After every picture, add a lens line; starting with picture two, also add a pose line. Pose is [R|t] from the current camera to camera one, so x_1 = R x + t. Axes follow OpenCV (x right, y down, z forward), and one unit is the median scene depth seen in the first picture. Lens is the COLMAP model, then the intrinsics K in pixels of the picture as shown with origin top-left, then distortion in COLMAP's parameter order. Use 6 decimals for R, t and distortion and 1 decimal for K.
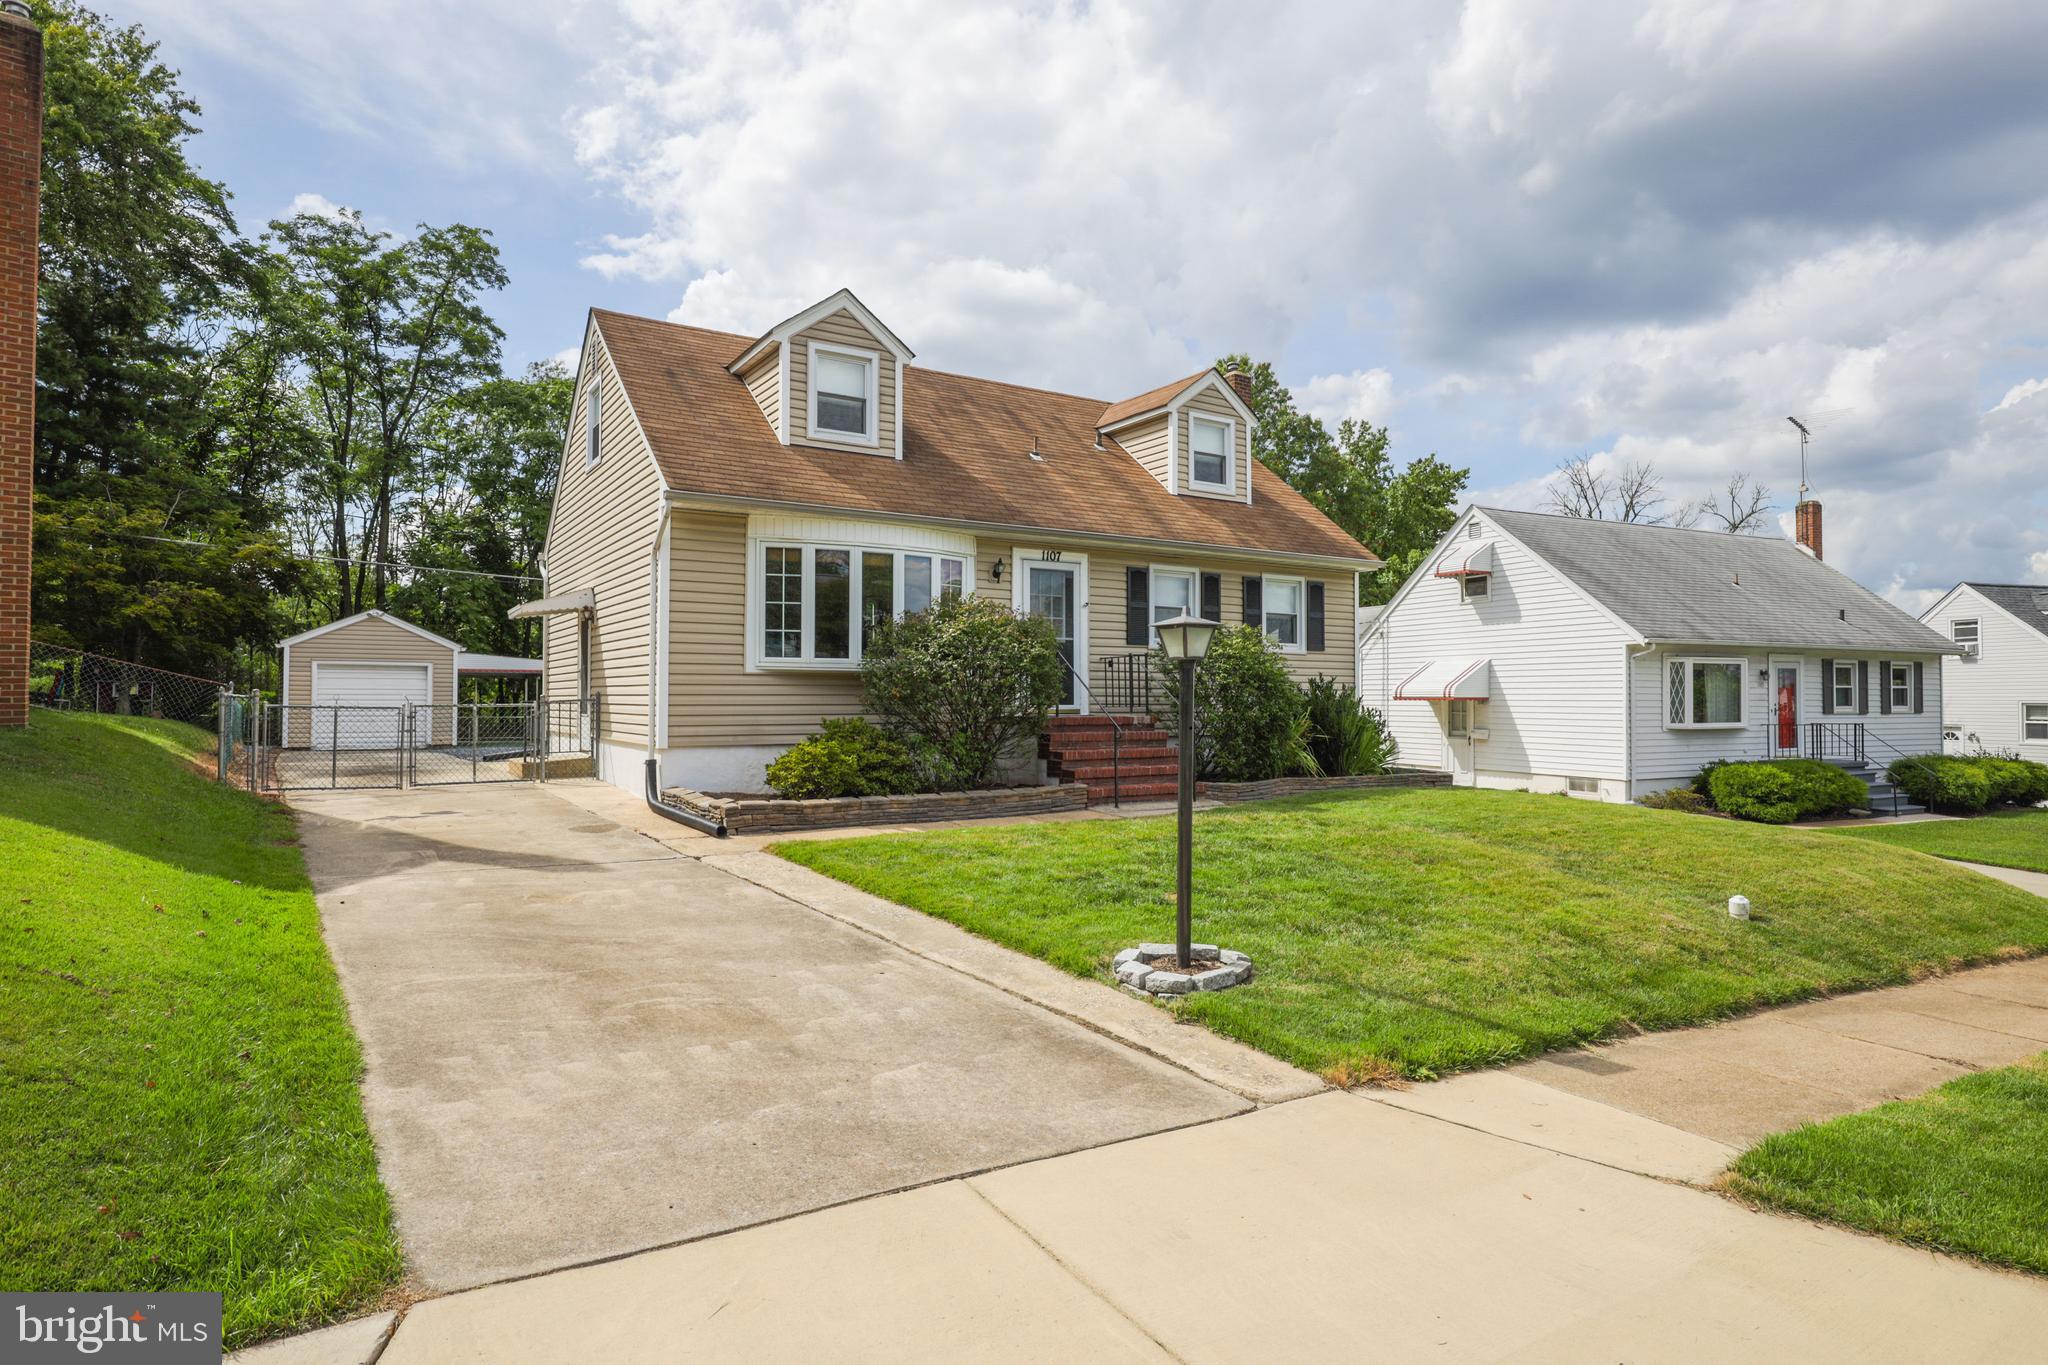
lens RADIAL K [[1136.5, 0, 1034.1], [0, 1136.5, 706.7], [0, 0, 1]] dist [-0.000553, 0.000065]
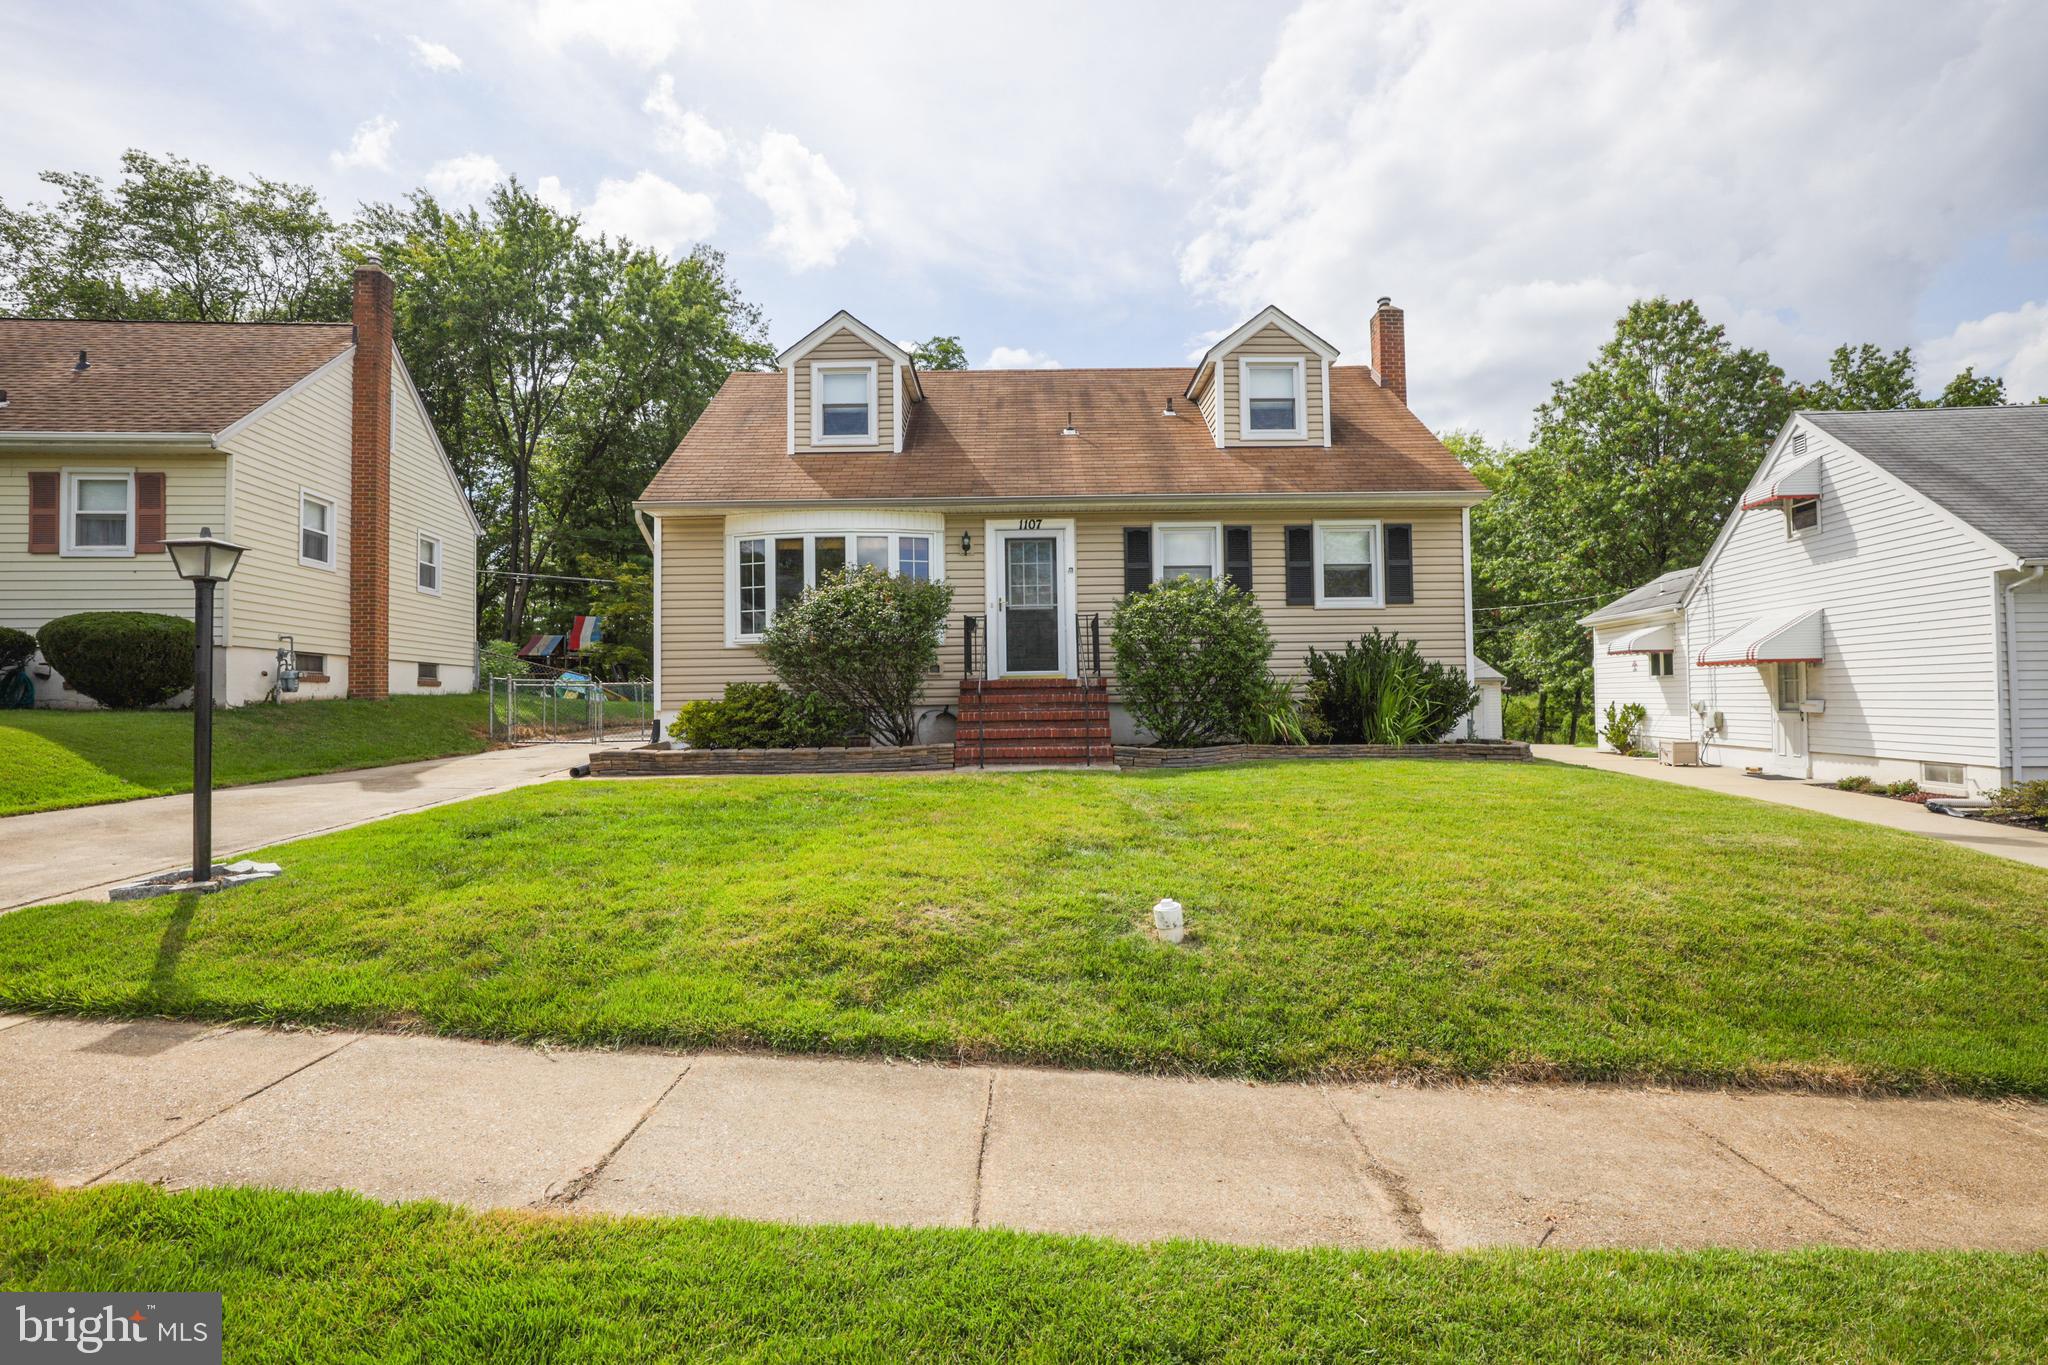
lens RADIAL K [[930.3, 0, 1024.0], [0, 930.3, 682.5], [0, 0, 1]] dist [-0.024840, 0.000957]
pose [[0.838499, -0.020413, -0.544521, 0.308176], [0.010623, 0.999721, -0.021119, 0.017222], [0.544800, 0.011924, 0.838481, 0.204496]]
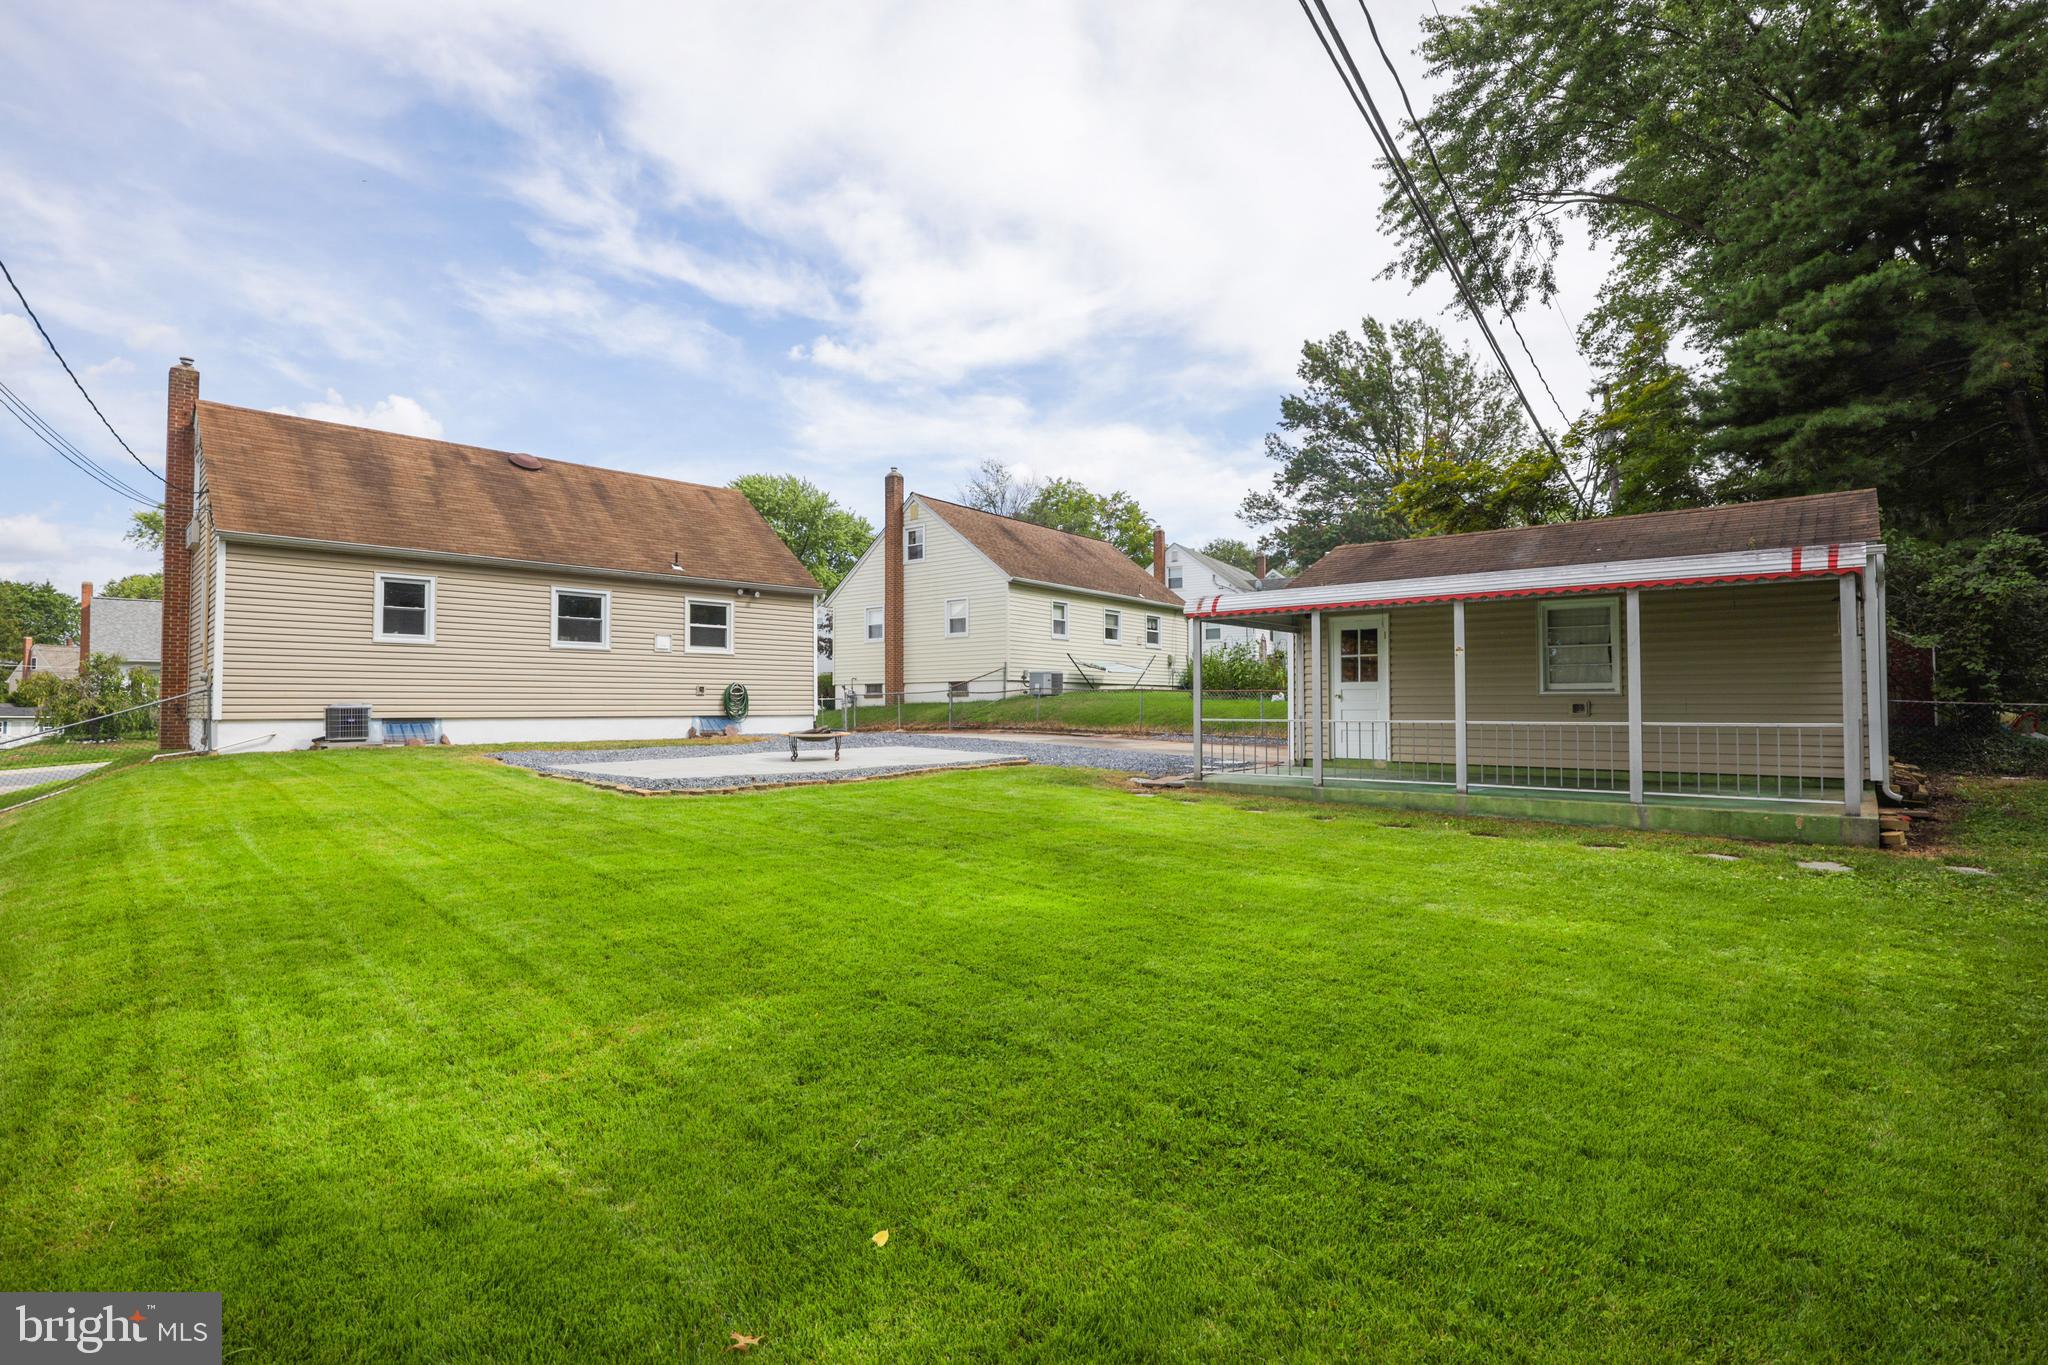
lens RADIAL K [[988.9, 0, 1024.0], [0, 988.9, 682.5], [0, 0, 1]] dist [-0.000331, 0.000056]
pose [[-0.976001, -0.006278, -0.217676, -0.341283], [-0.001452, 0.999750, -0.022324, 0.008576], [0.217761, -0.021473, -0.975766, 1.872847]]
